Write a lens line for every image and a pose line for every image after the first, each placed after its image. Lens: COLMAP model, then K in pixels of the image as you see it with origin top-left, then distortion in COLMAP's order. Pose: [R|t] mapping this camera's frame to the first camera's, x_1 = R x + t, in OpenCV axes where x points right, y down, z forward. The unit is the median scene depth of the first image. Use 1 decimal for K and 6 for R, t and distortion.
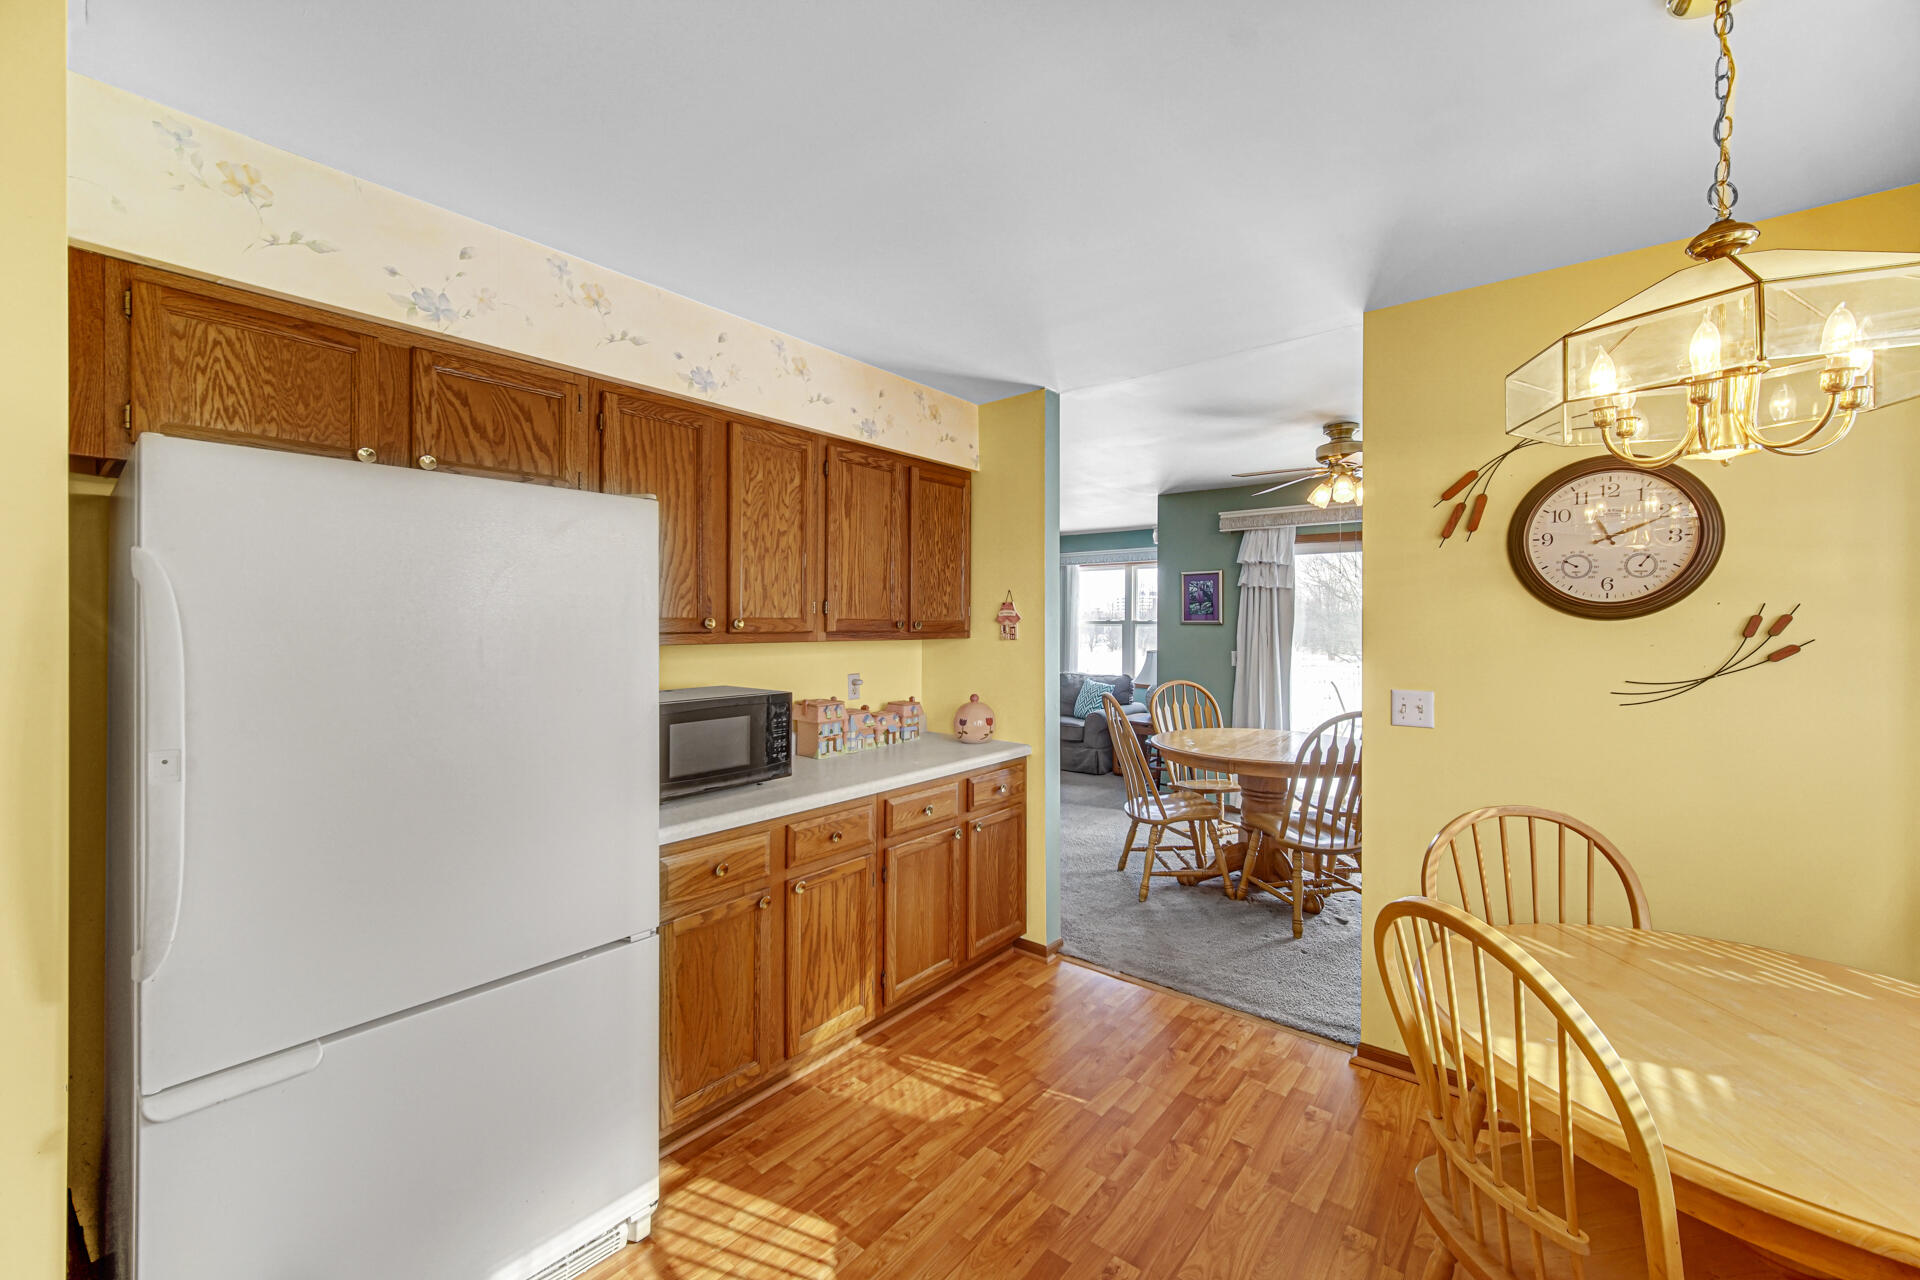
lens RADIAL K [[786.7, 0, 958.5], [0, 786.7, 618.0], [0, 0, 1]] dist [-0.000196, -0.000019]
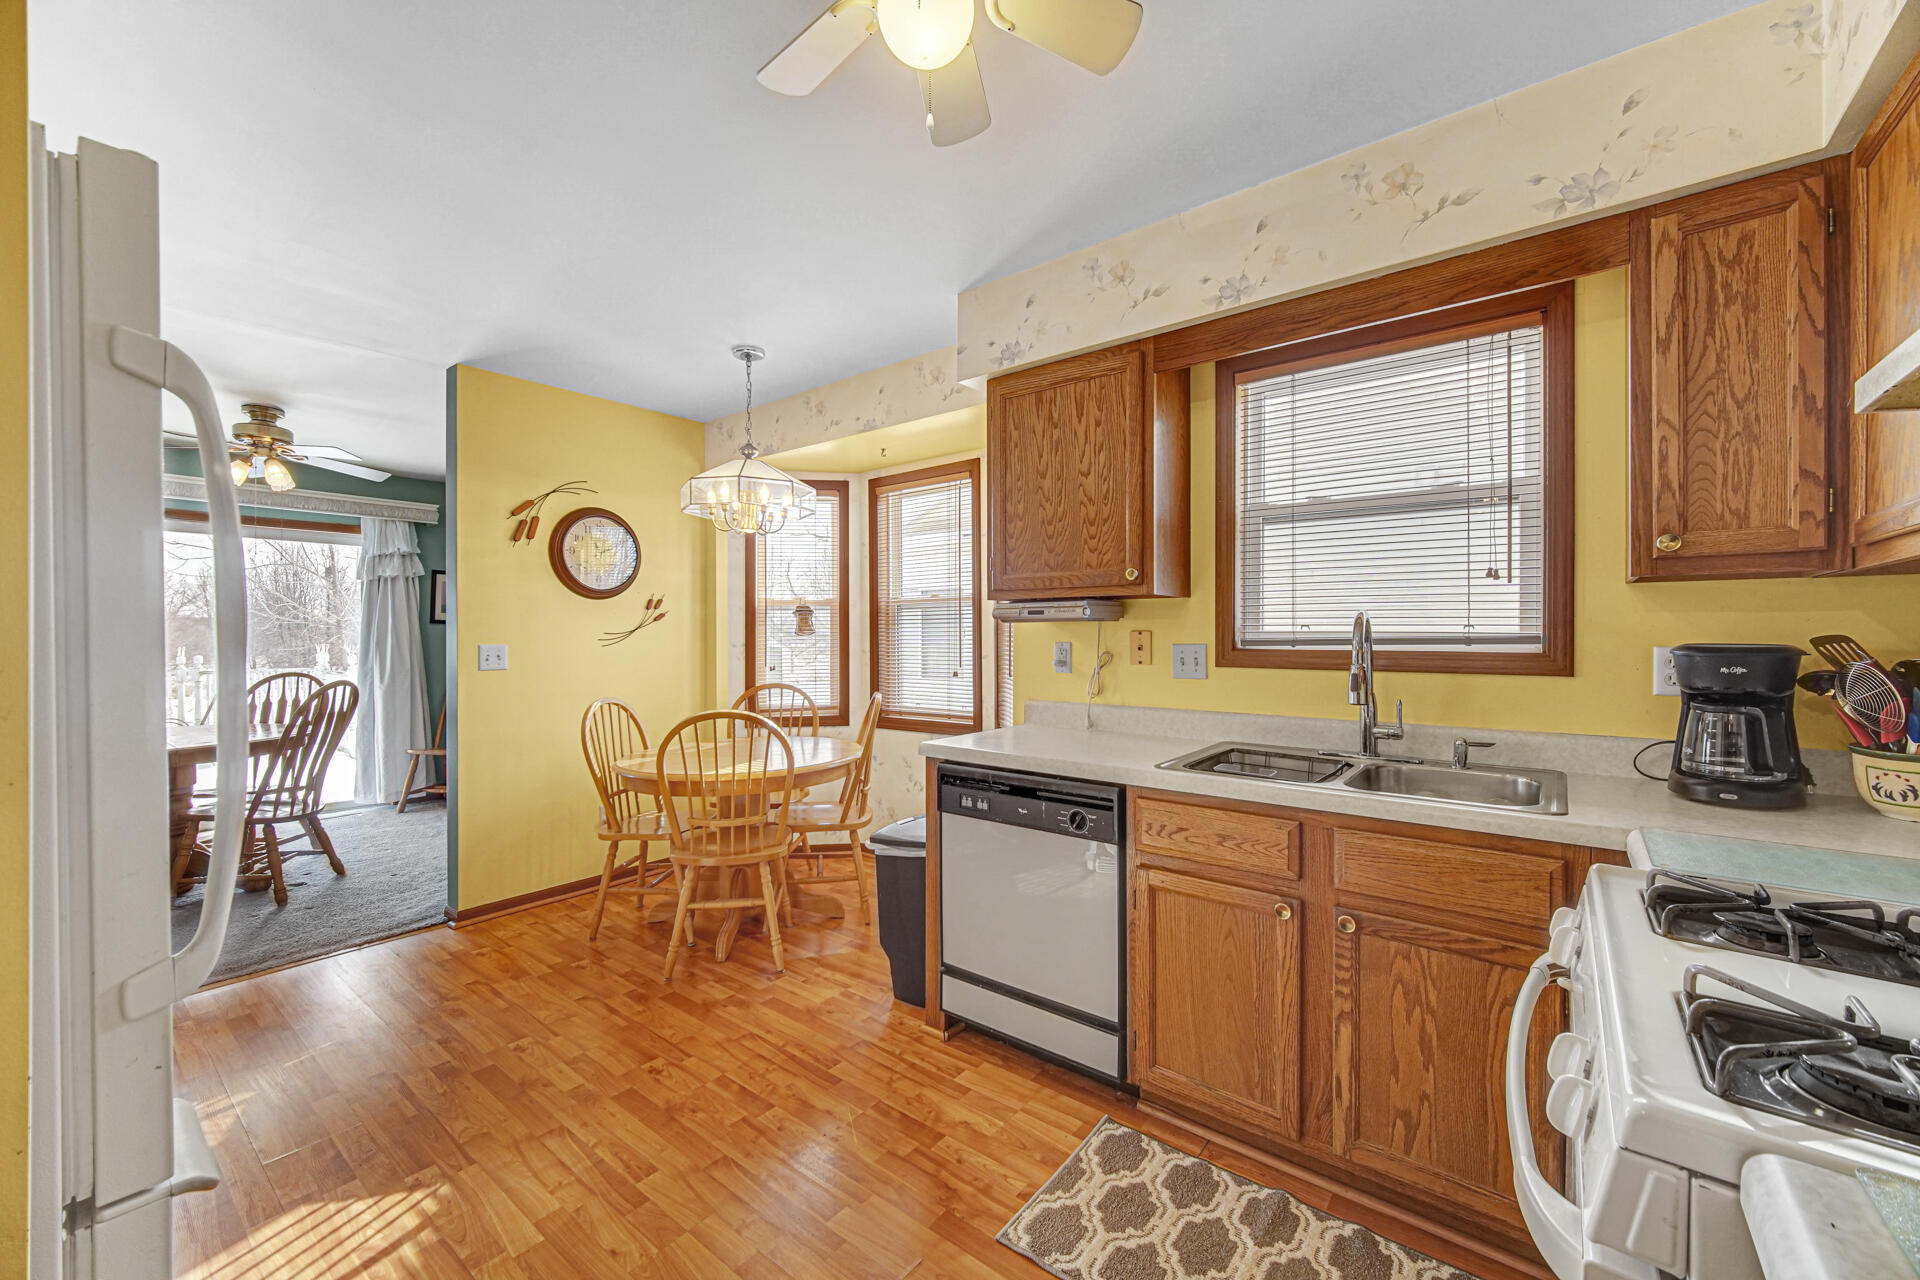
lens RADIAL K [[768.2, 0, 948.6], [0, 768.2, 638.0], [0, 0, 1]] dist [0.001034, 0.000137]
pose [[-0.001787, -0.003913, 0.999991, -0.909998], [-0.003559, 0.999986, 0.003907, 0.079383], [-0.999992, -0.003552, -0.001801, 0.194715]]
